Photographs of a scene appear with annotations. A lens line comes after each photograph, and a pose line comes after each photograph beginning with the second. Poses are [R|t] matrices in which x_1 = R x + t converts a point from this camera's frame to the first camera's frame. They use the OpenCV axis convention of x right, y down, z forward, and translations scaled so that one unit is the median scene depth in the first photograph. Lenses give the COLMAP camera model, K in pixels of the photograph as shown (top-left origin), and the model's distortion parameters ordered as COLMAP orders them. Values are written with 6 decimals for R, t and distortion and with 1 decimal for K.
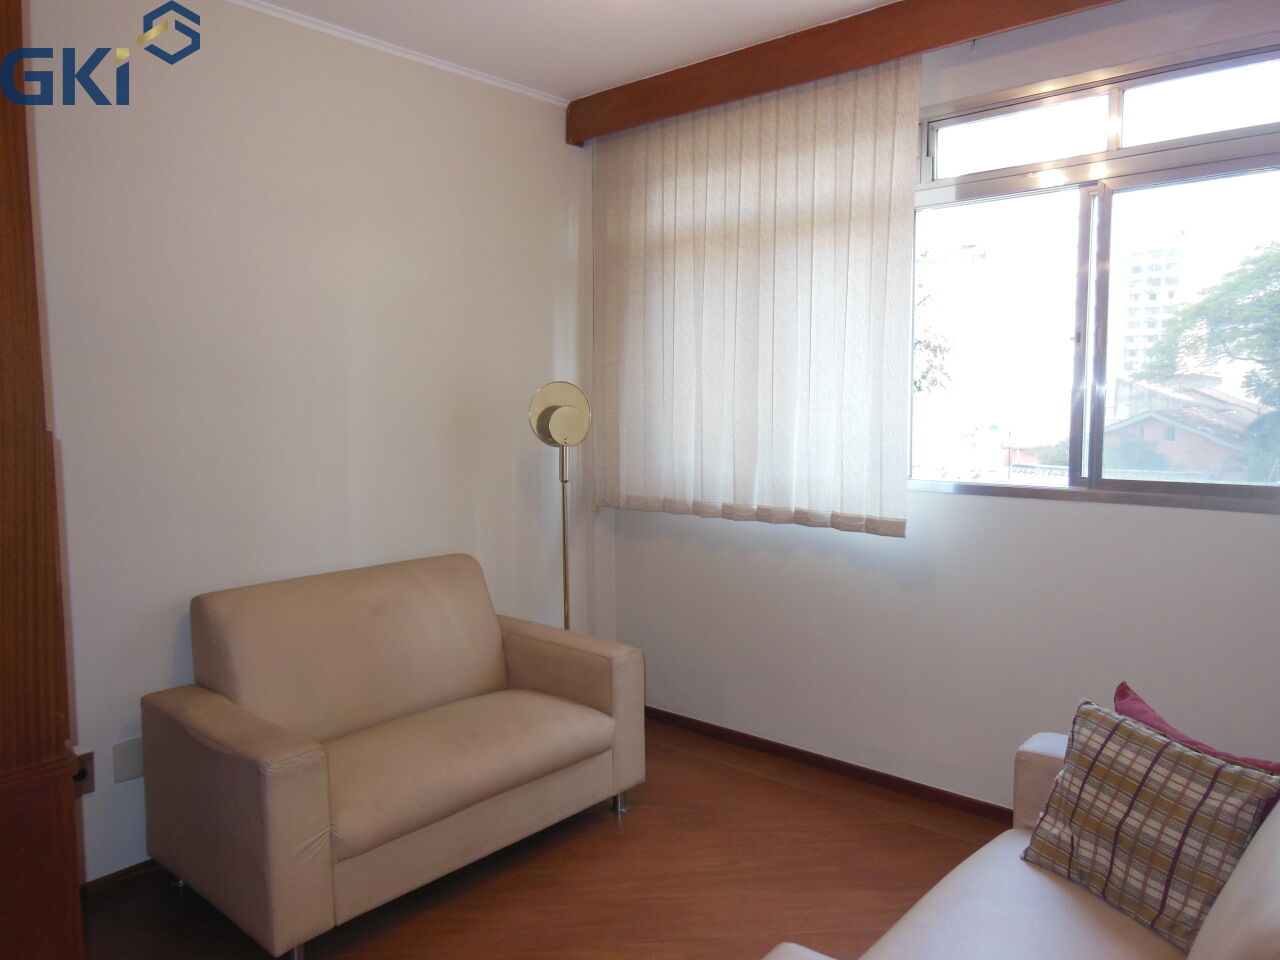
lens RADIAL K [[935.4, 0, 642.6], [0, 935.4, 479.1], [0, 0, 1]] dist [-0.001525, 0.030906]
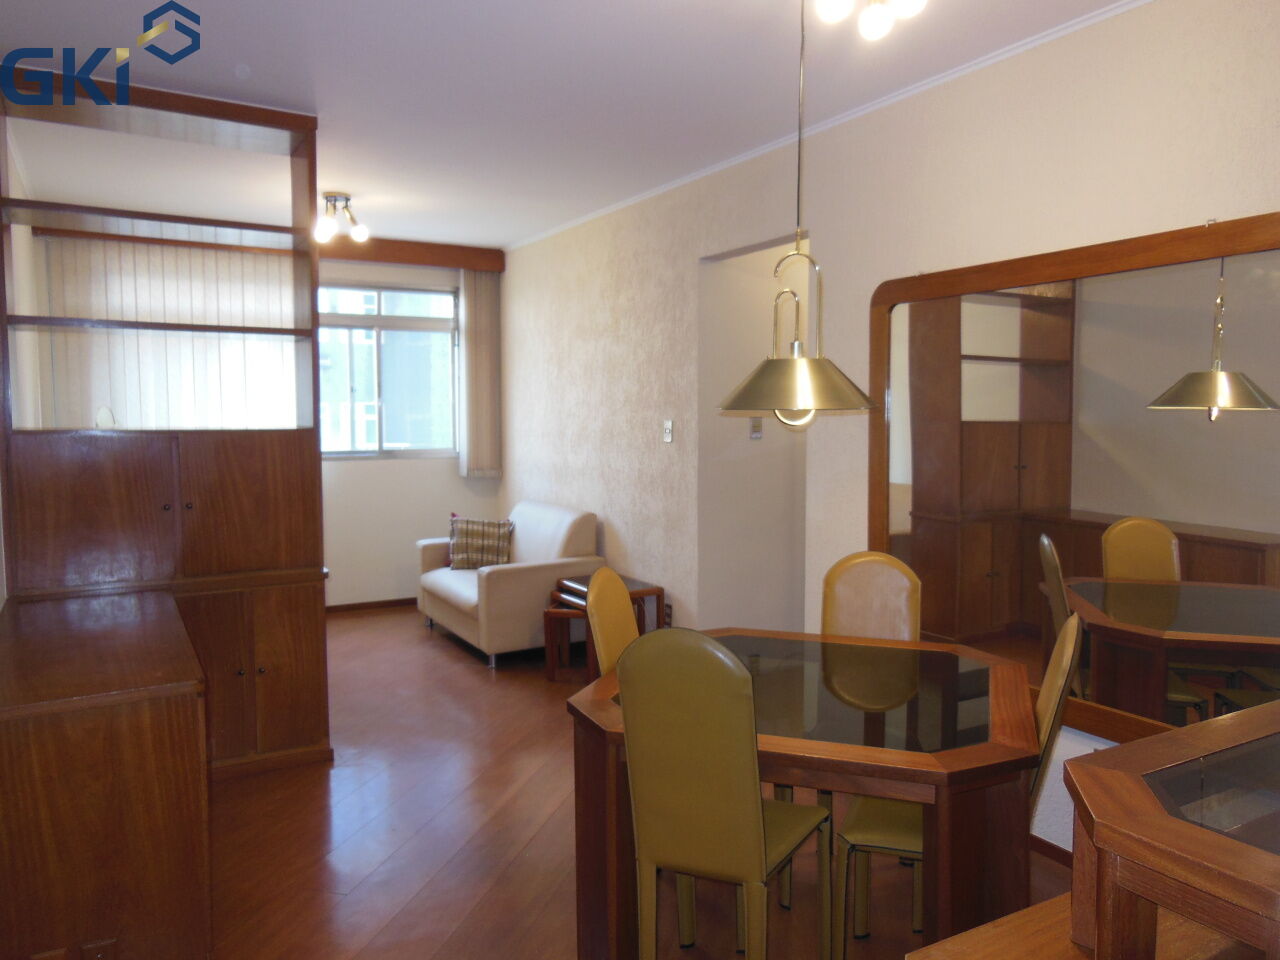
lens RADIAL K [[935.4, 0, 641.5], [0, 935.4, 477.7], [0, 0, 1]] dist [-0.001525, 0.030906]
pose [[0.326457, -0.062540, 0.943141, -1.362950], [0.079747, 0.996073, 0.038447, 0.027504], [-0.941842, 0.062661, 0.330163, -0.359798]]
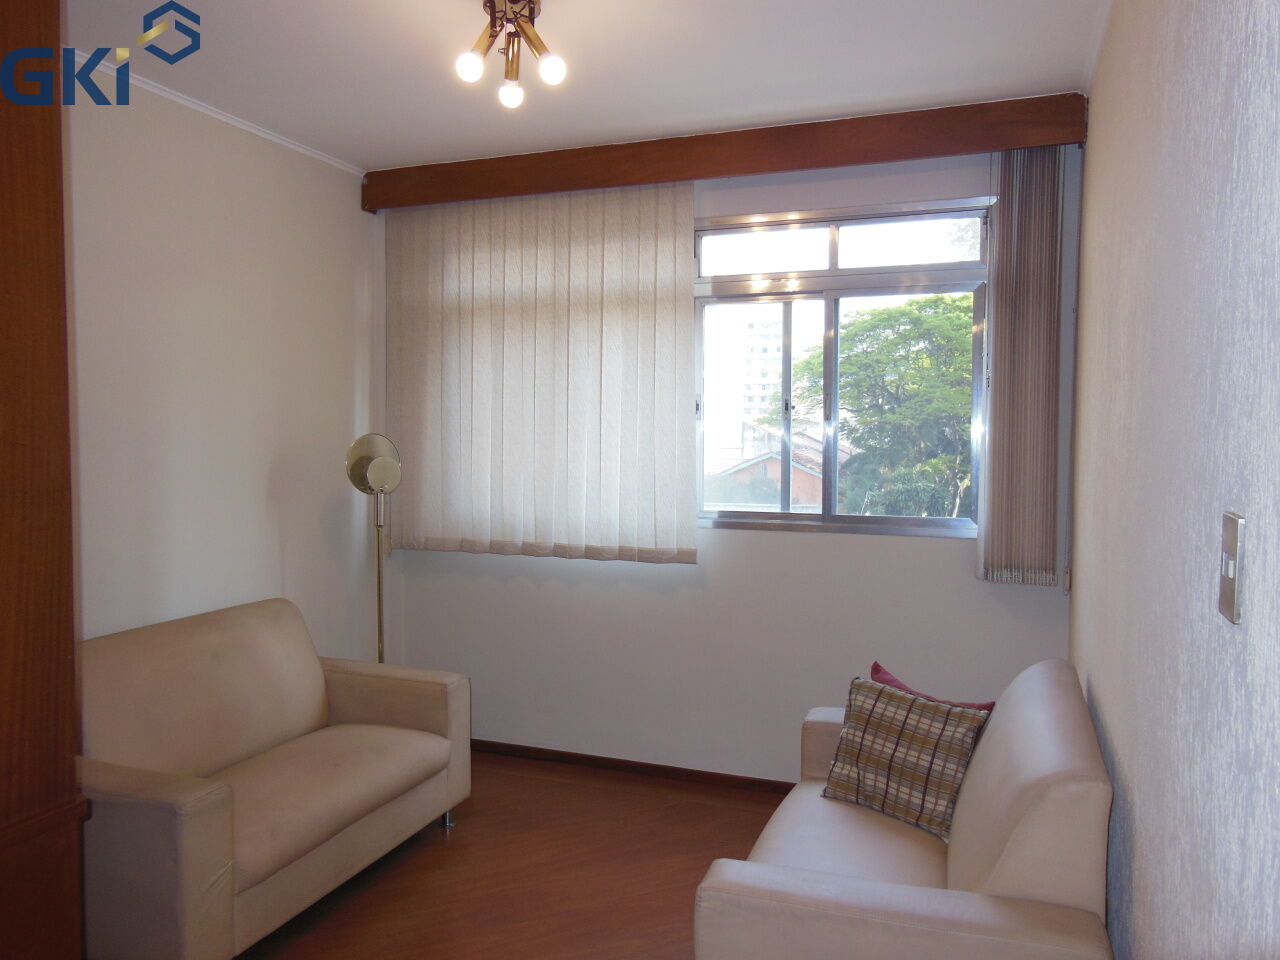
lens RADIAL K [[935.4, 0, 639.5], [0, 935.4, 479.2], [0, 0, 1]] dist [-0.001525, 0.030906]
pose [[0.935570, -0.006047, 0.353090, -0.197377], [0.020374, 0.999112, -0.036872, -0.005989], [-0.352554, 0.041690, 0.934862, -0.119567]]
